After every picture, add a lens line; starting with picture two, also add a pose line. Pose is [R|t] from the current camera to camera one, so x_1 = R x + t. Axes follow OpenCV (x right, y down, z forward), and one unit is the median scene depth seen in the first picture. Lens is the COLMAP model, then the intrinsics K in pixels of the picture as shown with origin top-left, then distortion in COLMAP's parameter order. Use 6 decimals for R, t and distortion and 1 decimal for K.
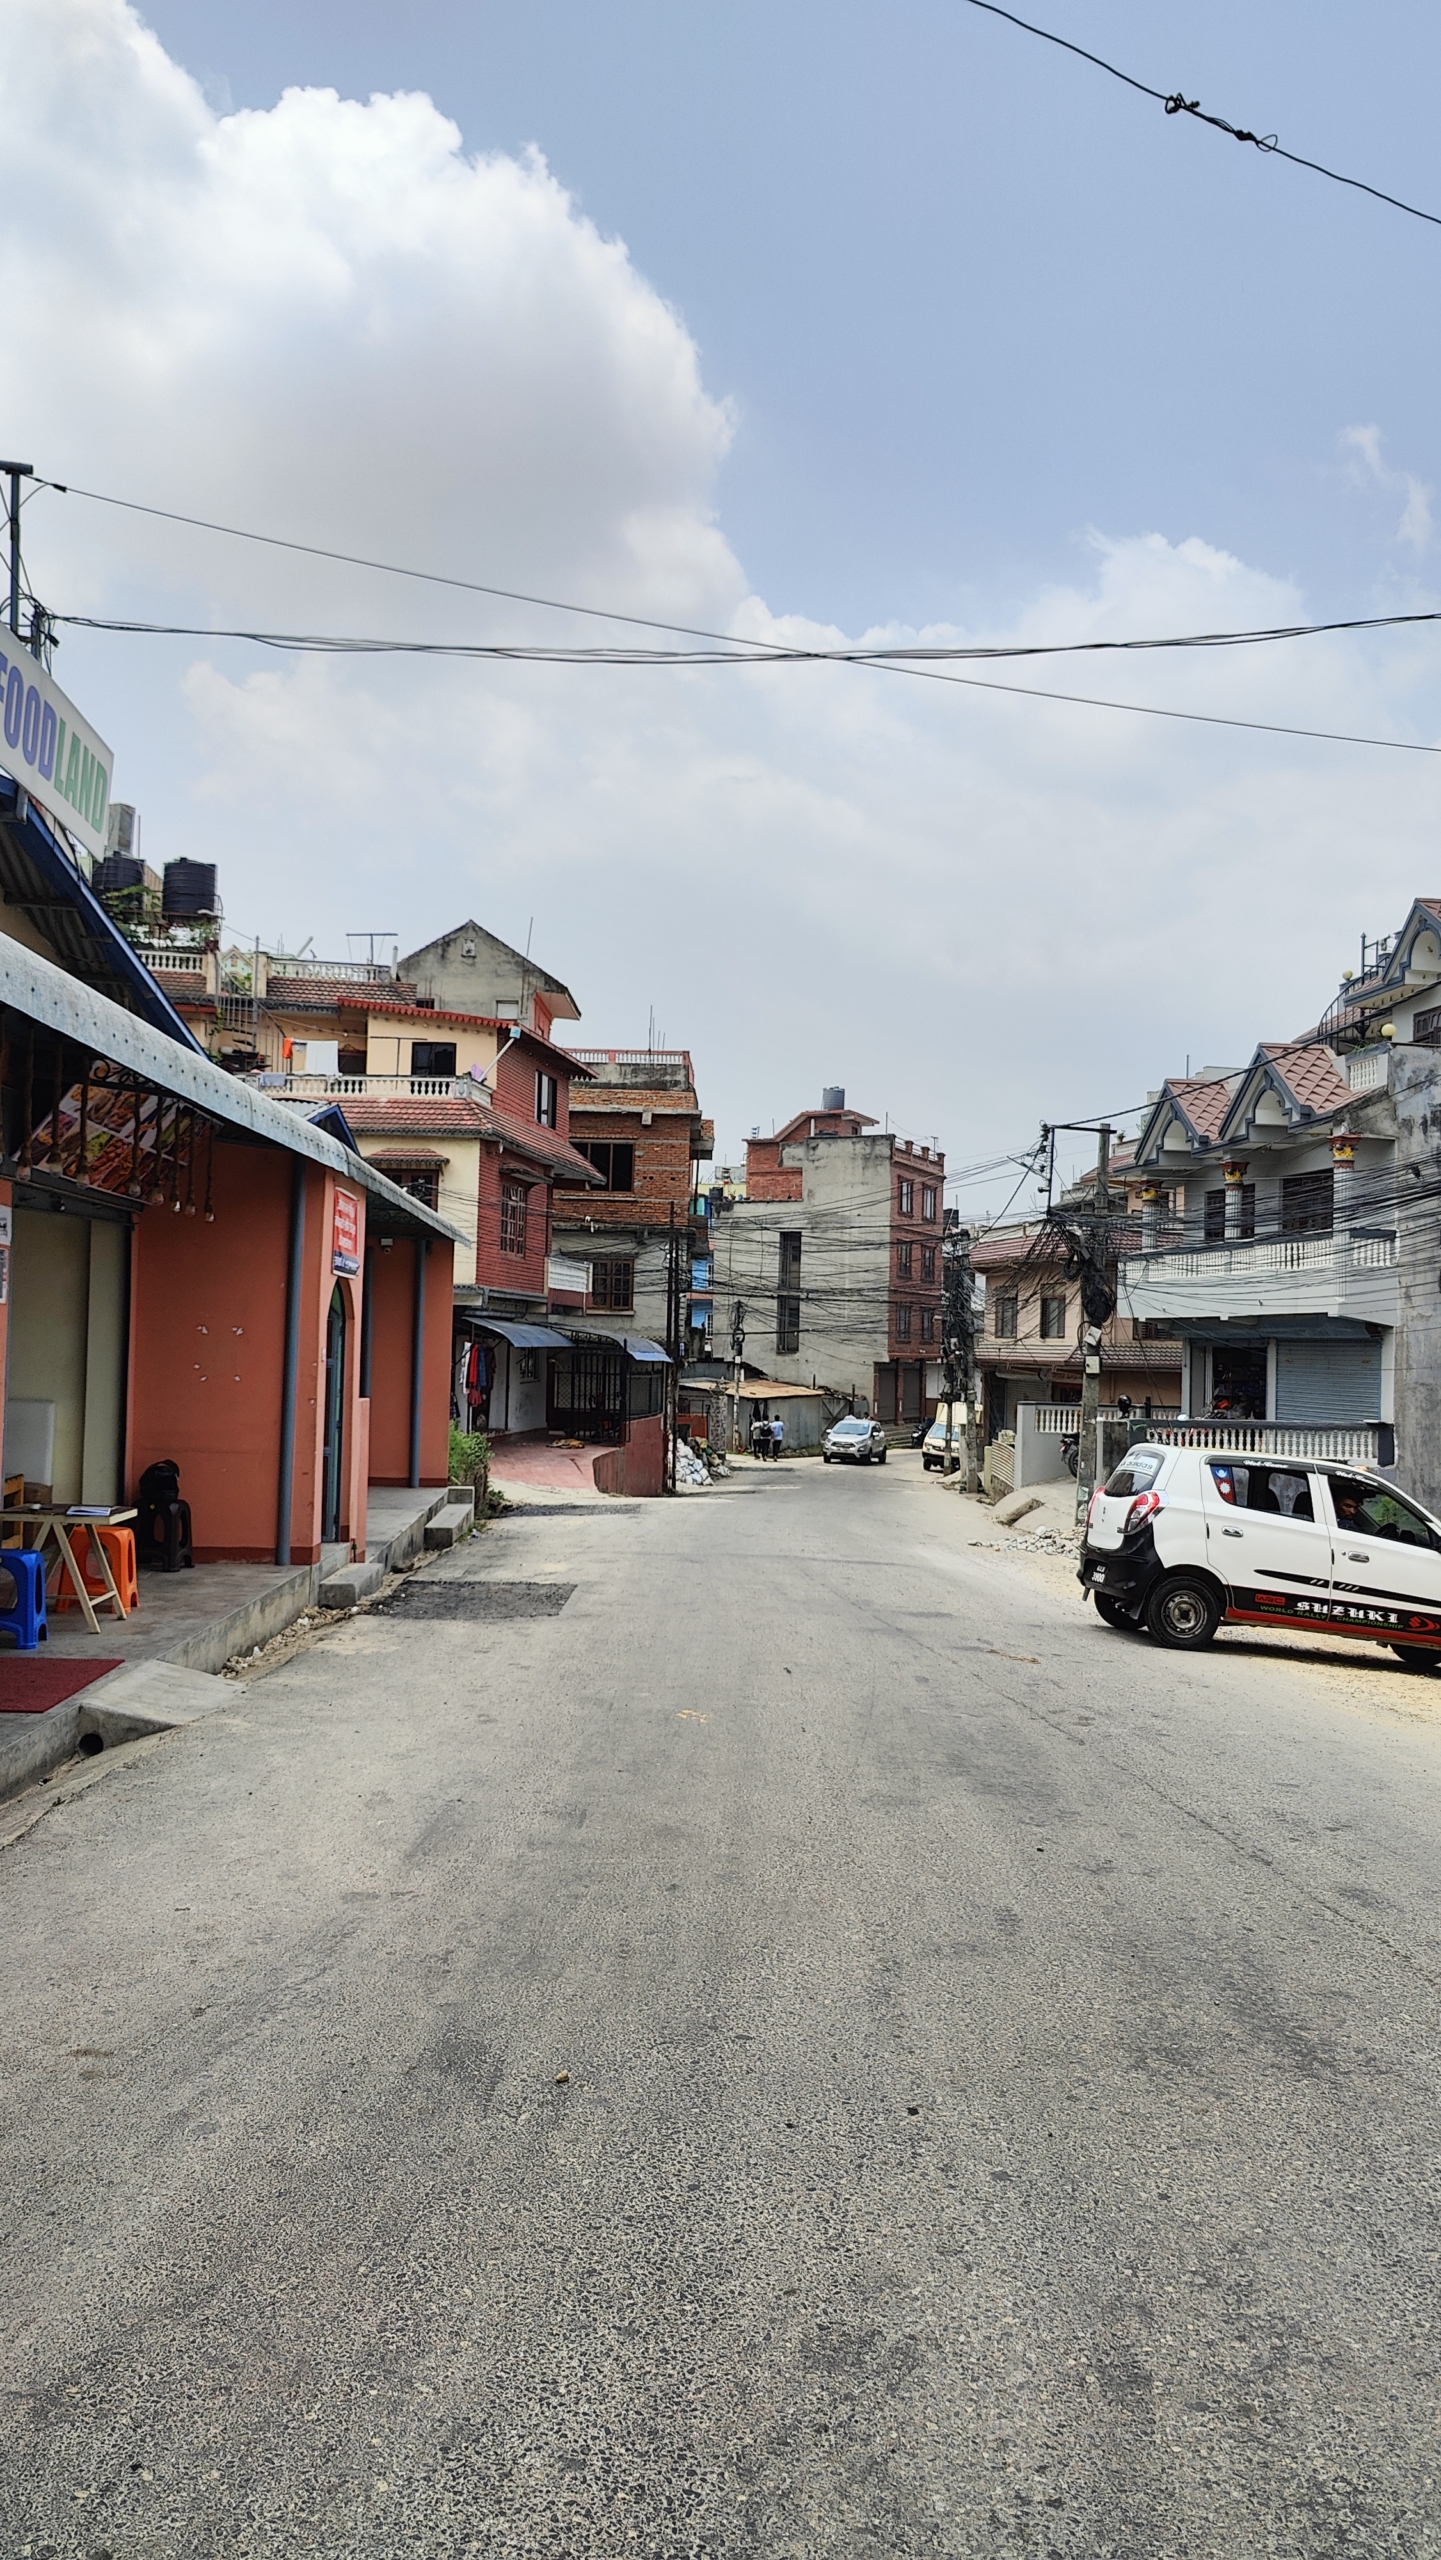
lens RADIAL K [[1795.0, 0, 720.5], [0, 1795.0, 1280.0], [0, 0, 1]] dist [0.015282, -0.034250]
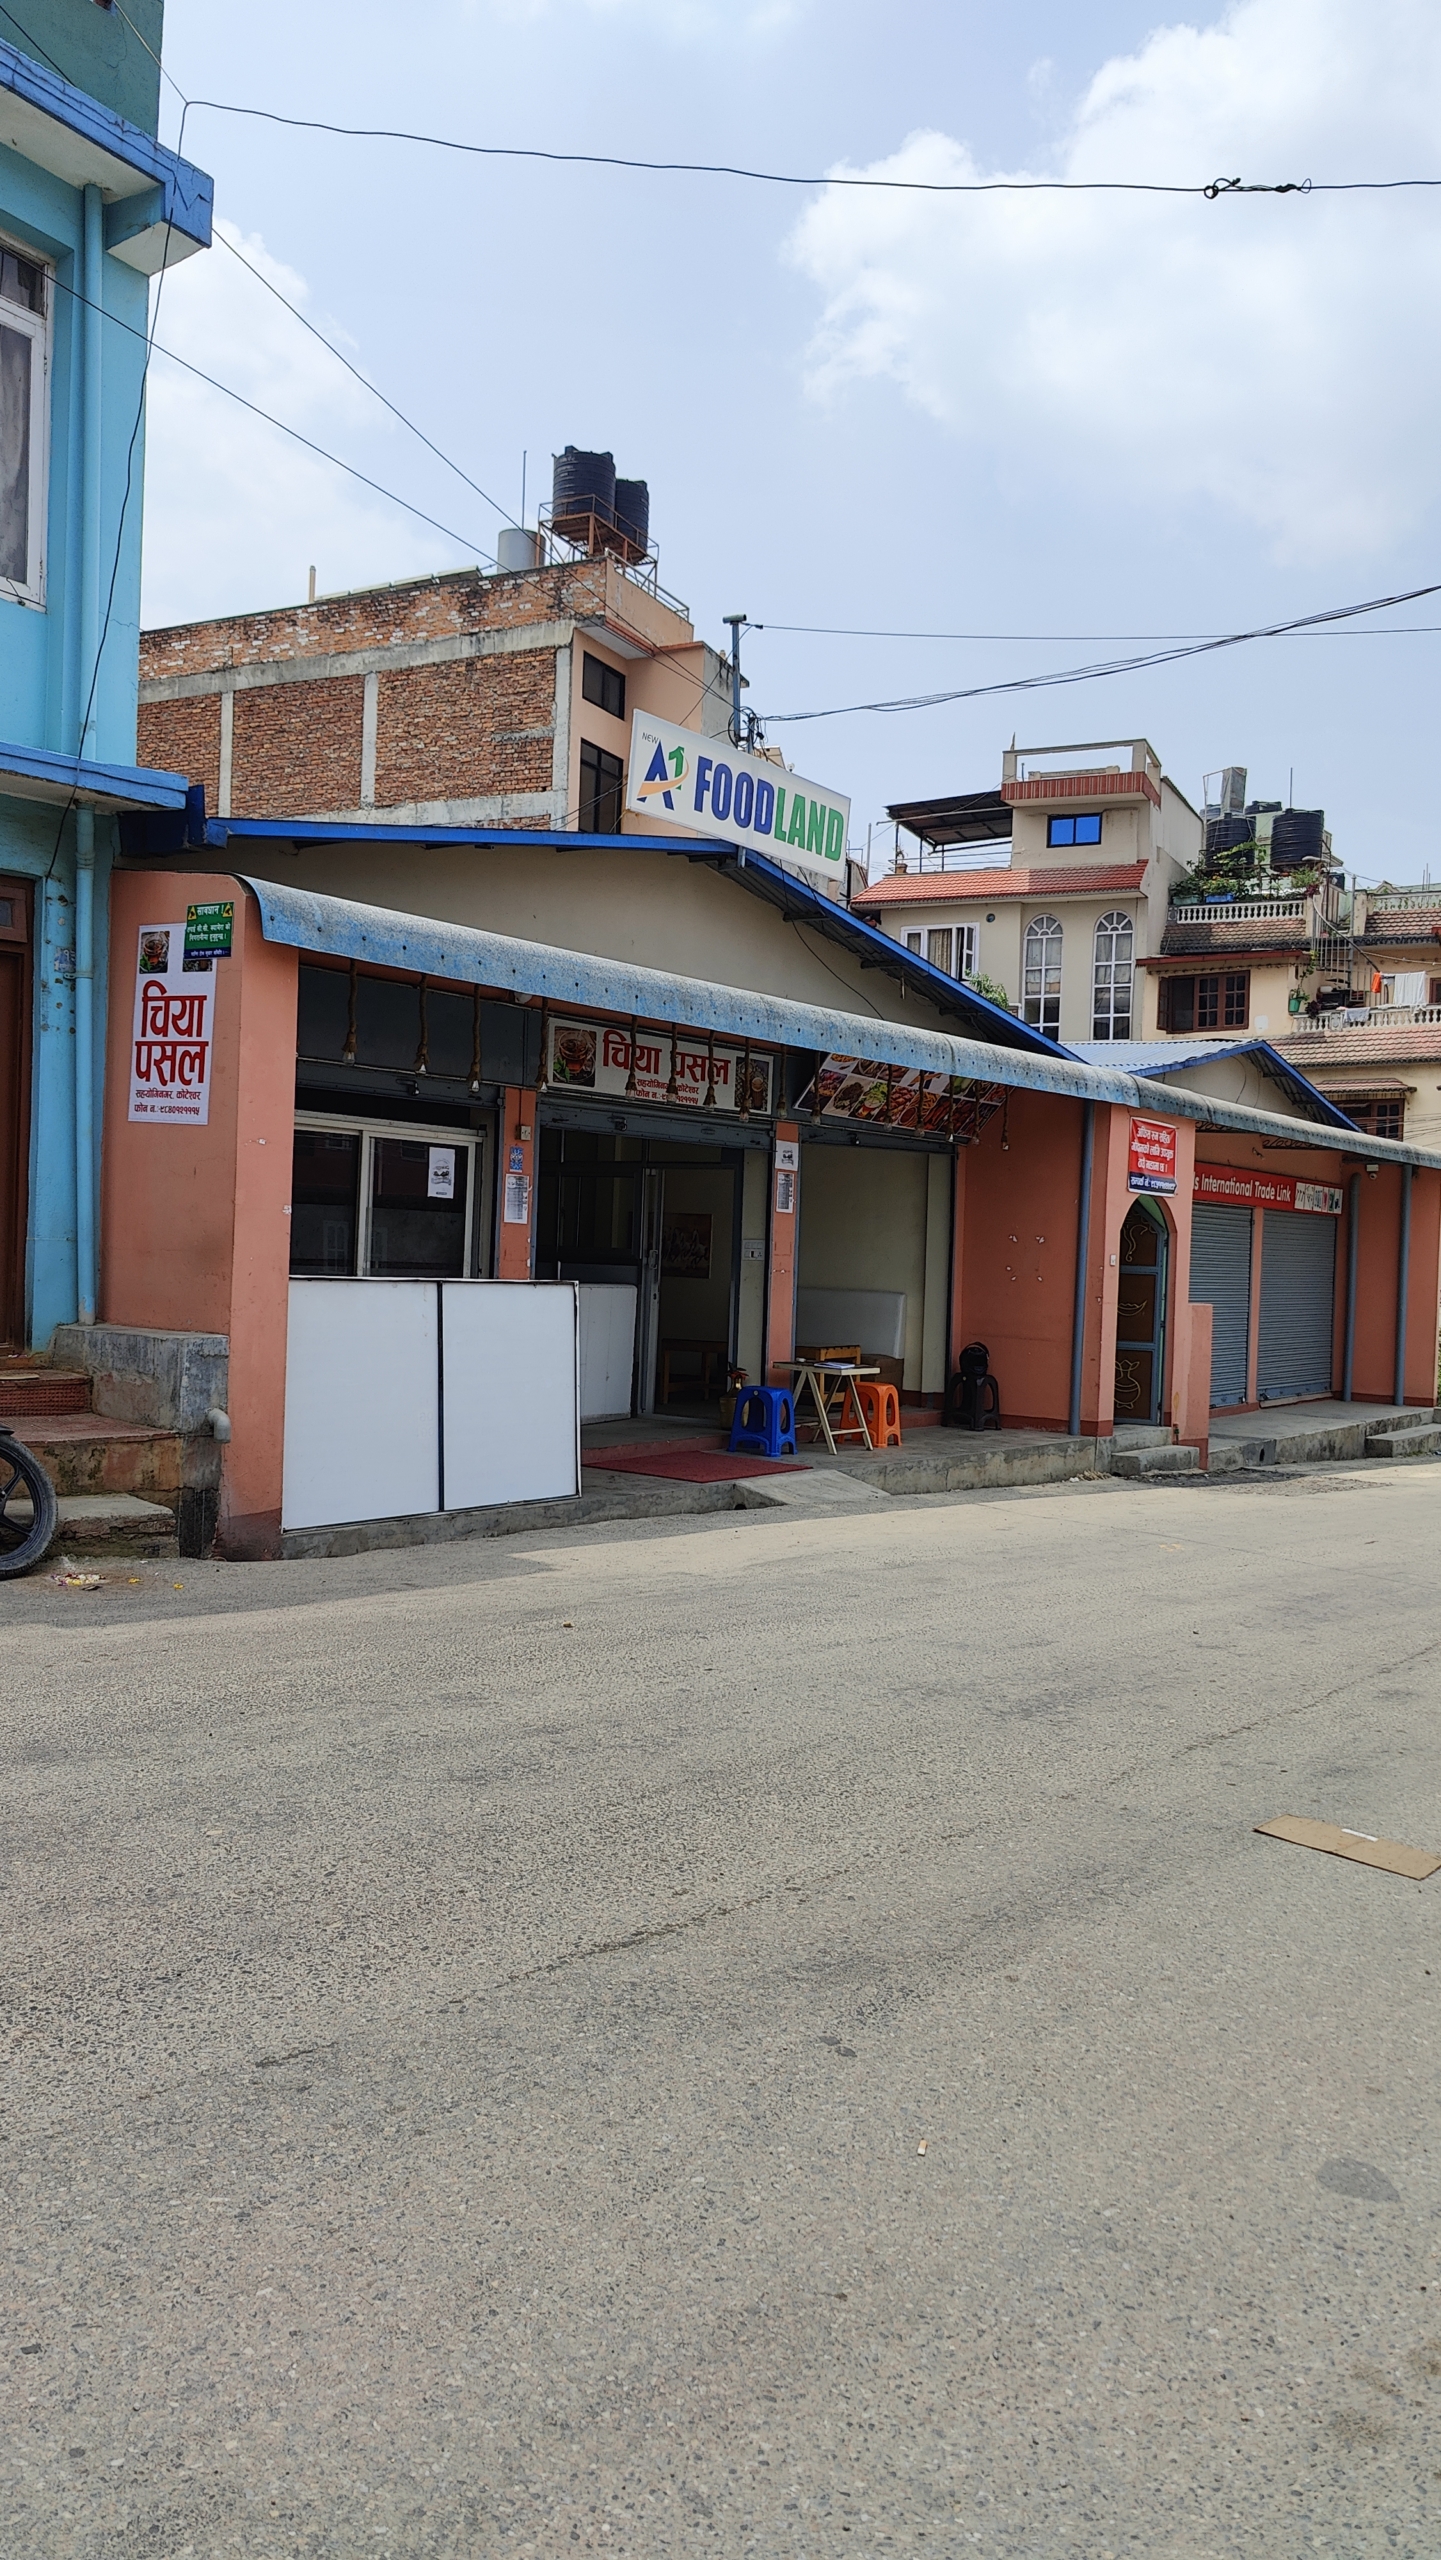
lens RADIAL K [[1795.0, 0, 720.5], [0, 1795.0, 1280.0], [0, 0, 1]] dist [0.015282, -0.034250]
pose [[0.768496, 0.012145, -0.639740, 0.505979], [0.008486, 0.999538, 0.029169, 0.026427], [0.639799, -0.027845, 0.768038, -0.105594]]
